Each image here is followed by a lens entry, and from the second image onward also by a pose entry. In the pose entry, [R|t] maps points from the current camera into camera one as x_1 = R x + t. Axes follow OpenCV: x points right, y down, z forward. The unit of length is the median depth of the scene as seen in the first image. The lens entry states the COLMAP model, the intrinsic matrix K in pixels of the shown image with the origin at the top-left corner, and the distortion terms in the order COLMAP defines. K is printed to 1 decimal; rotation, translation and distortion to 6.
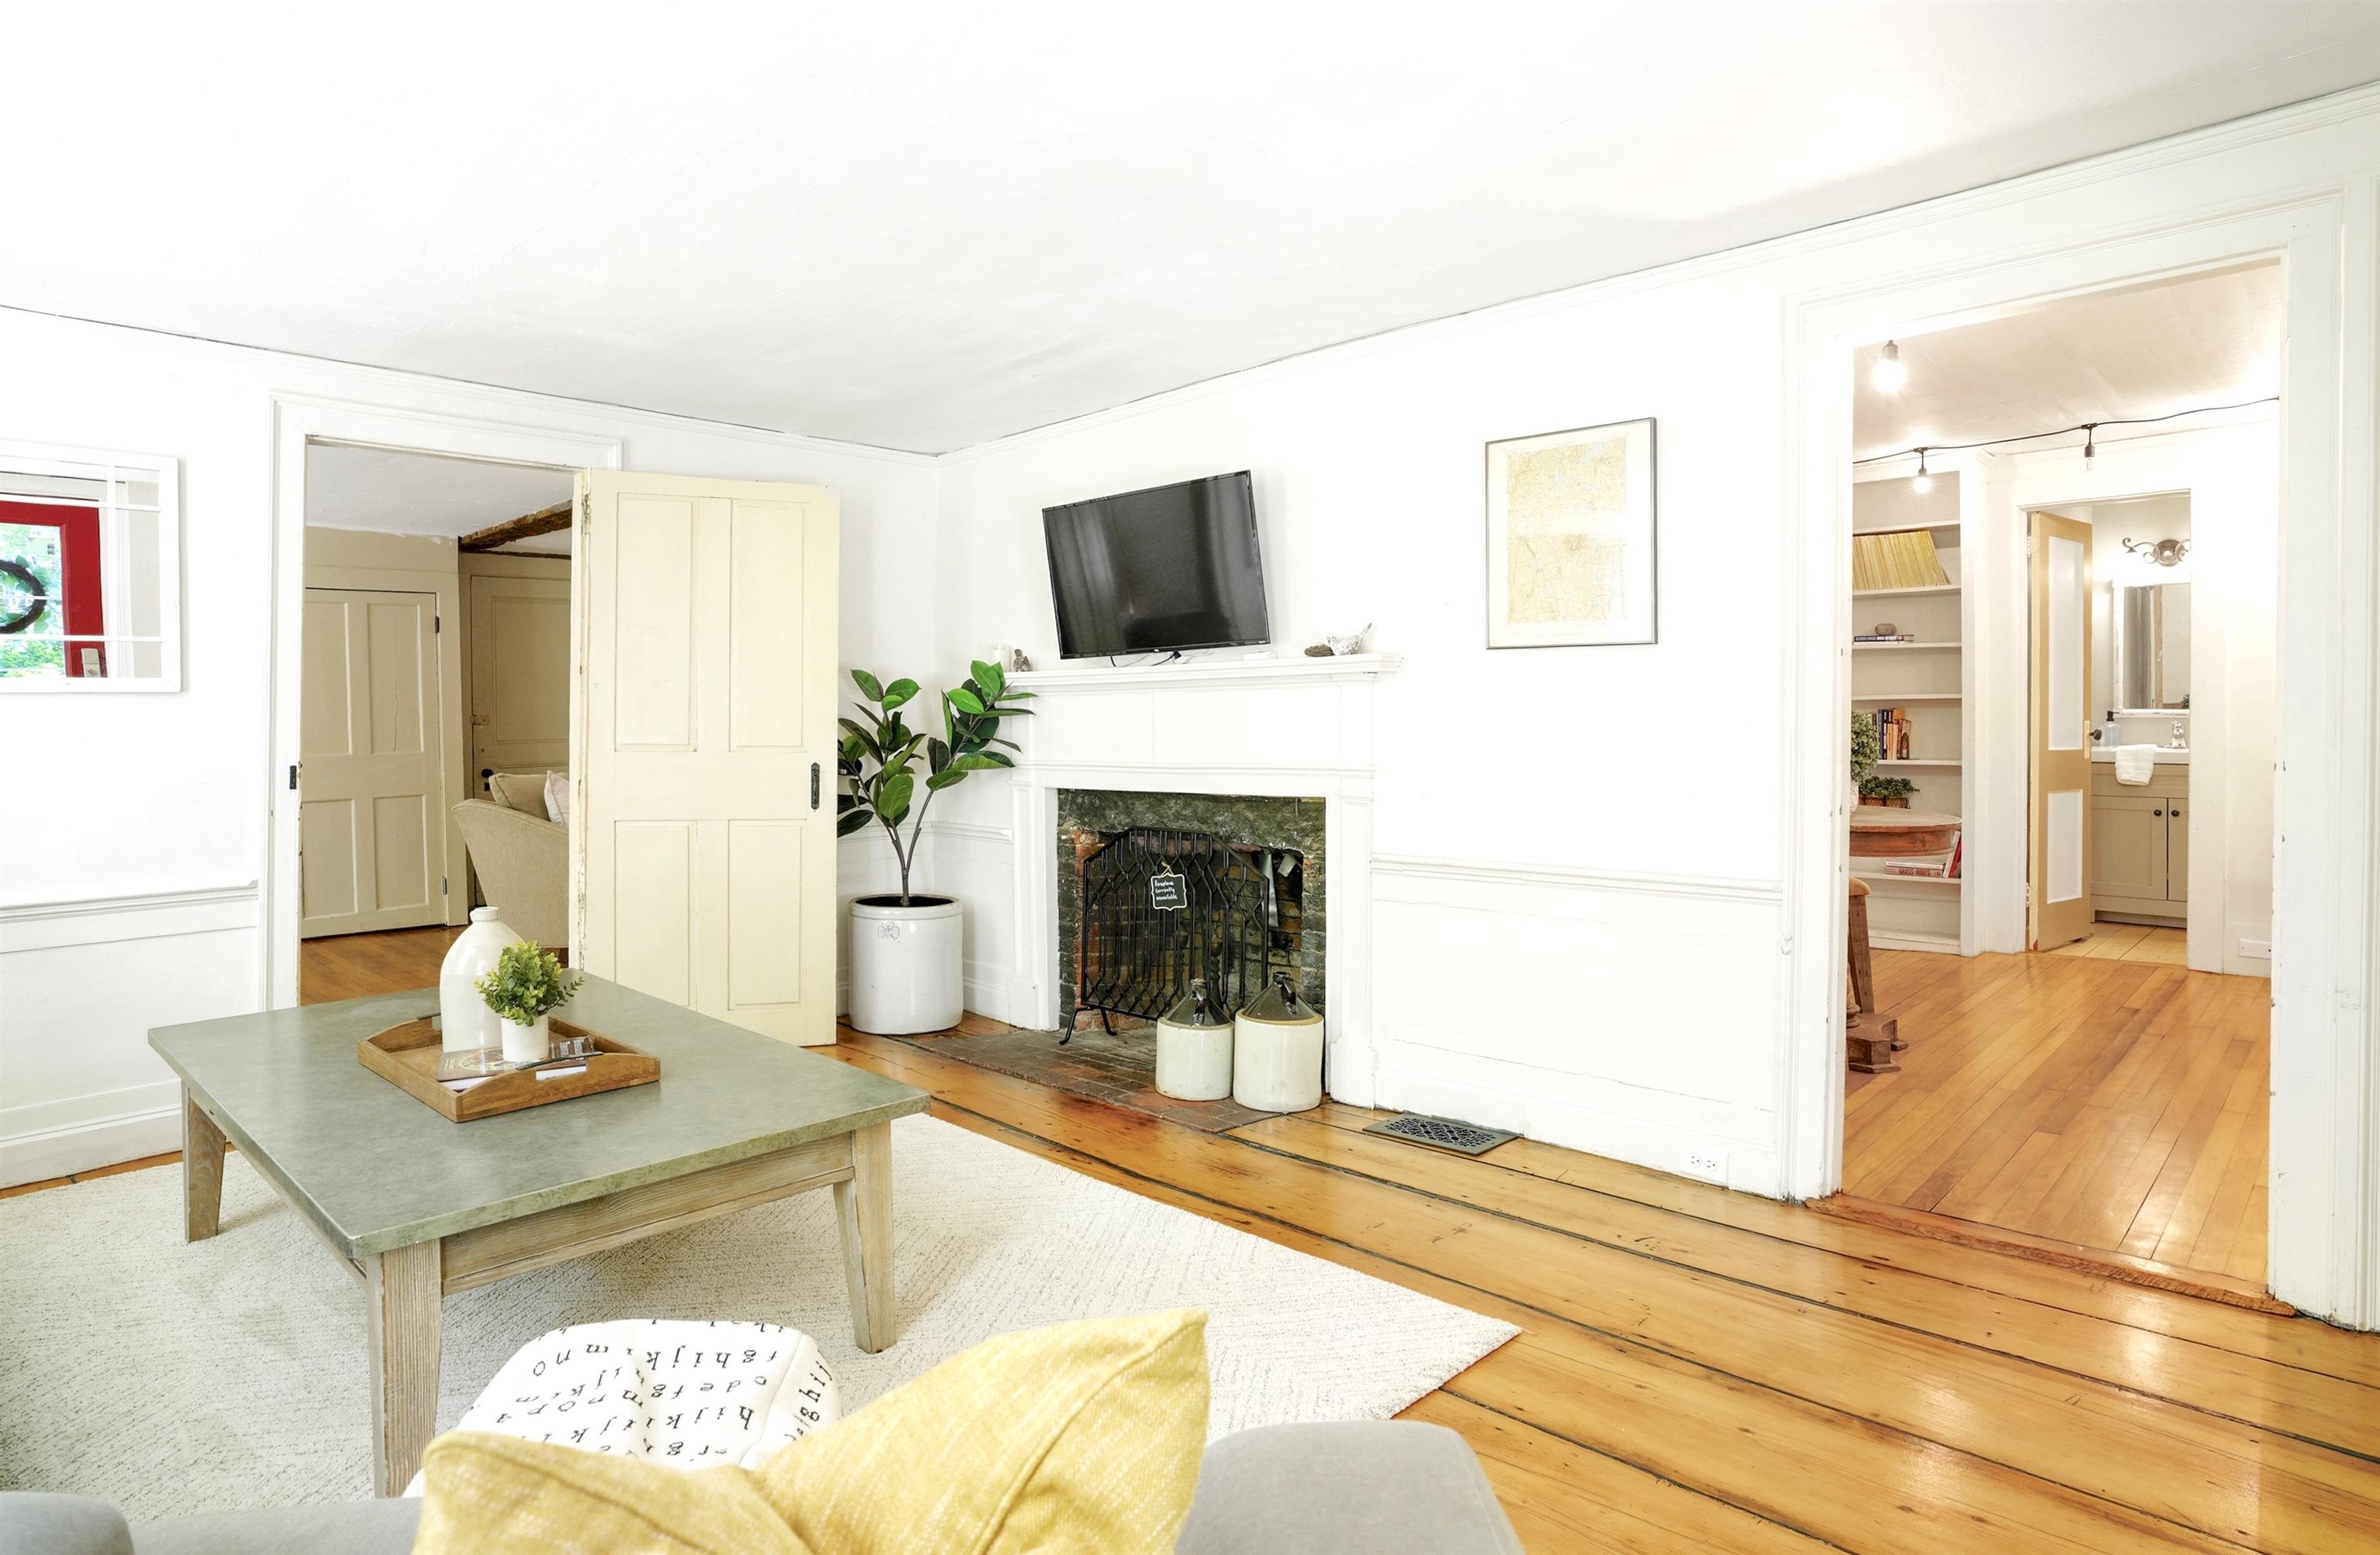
lens RADIAL K [[1339.9, 0, 1198.4], [0, 1339.9, 743.7], [0, 0, 1]] dist [-0.024460, 0.001124]
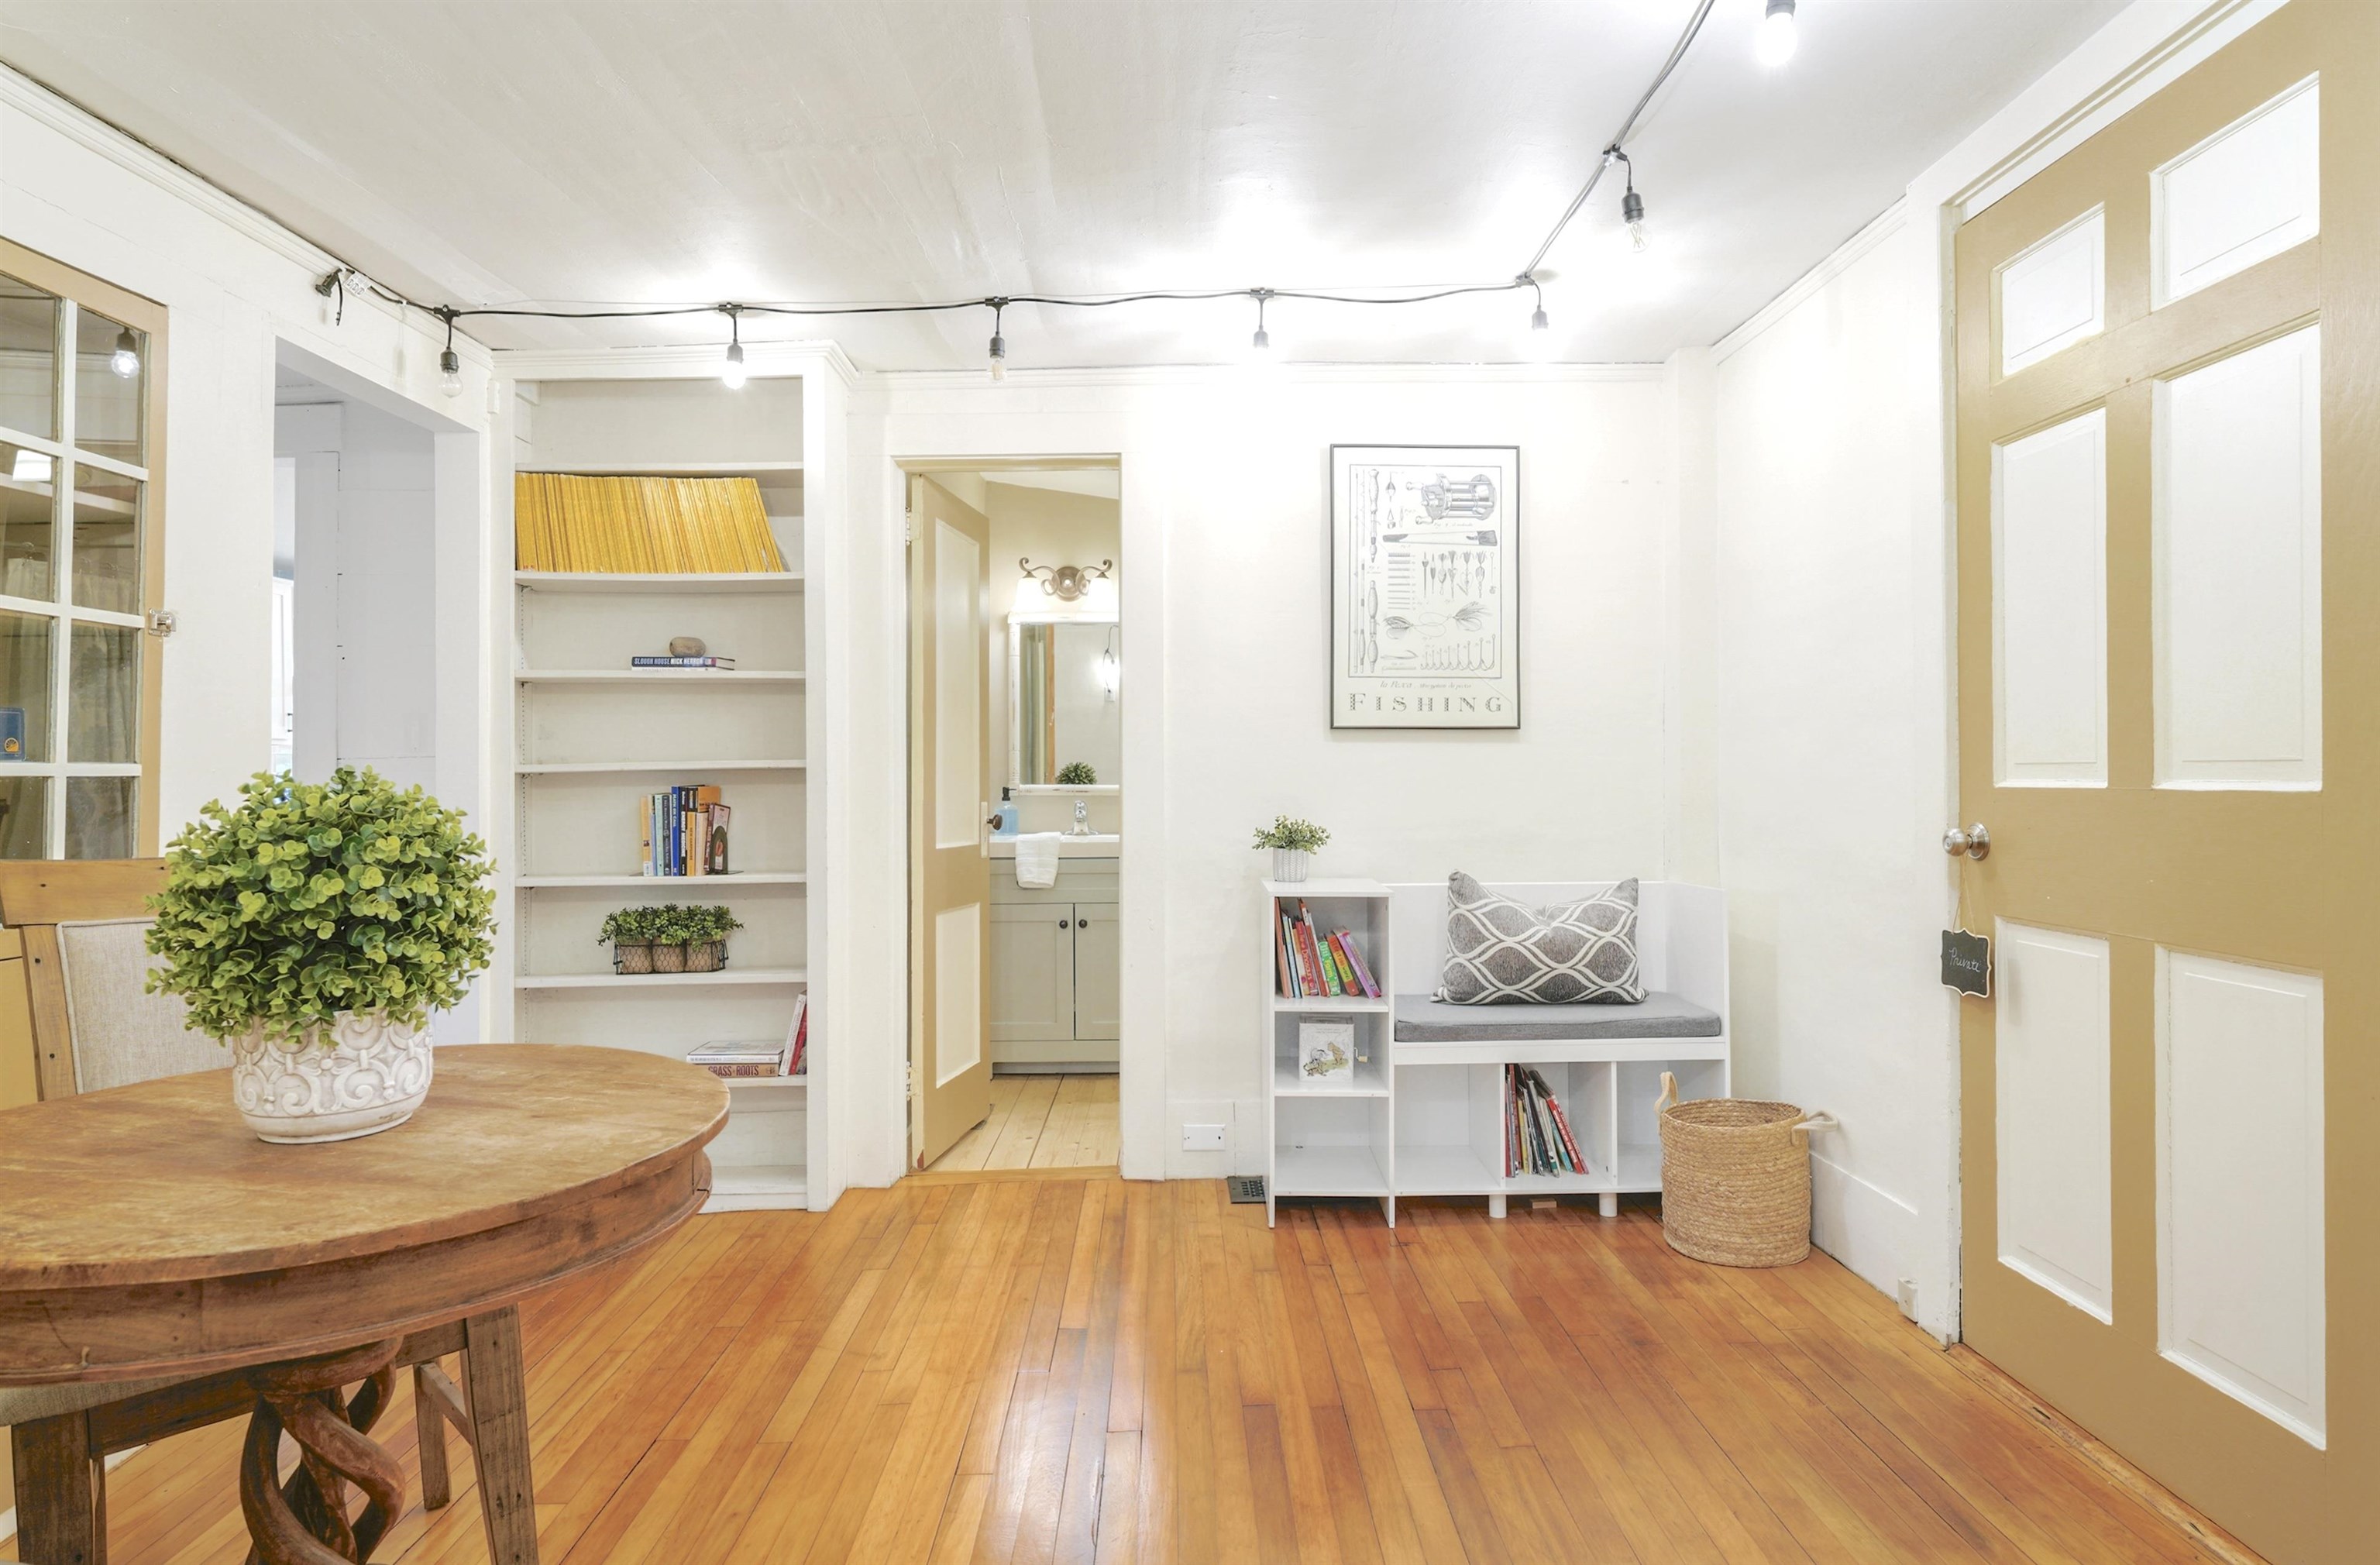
lens RADIAL K [[1339.9, 0, 1198.4], [0, 1339.9, 748.7], [0, 0, 1]] dist [-0.024460, 0.001124]
pose [[0.722061, 0.019980, 0.691541, 0.280620], [0.013716, 0.998973, -0.043184, -0.014359], [-0.691694, 0.040667, 0.721045, 0.438430]]
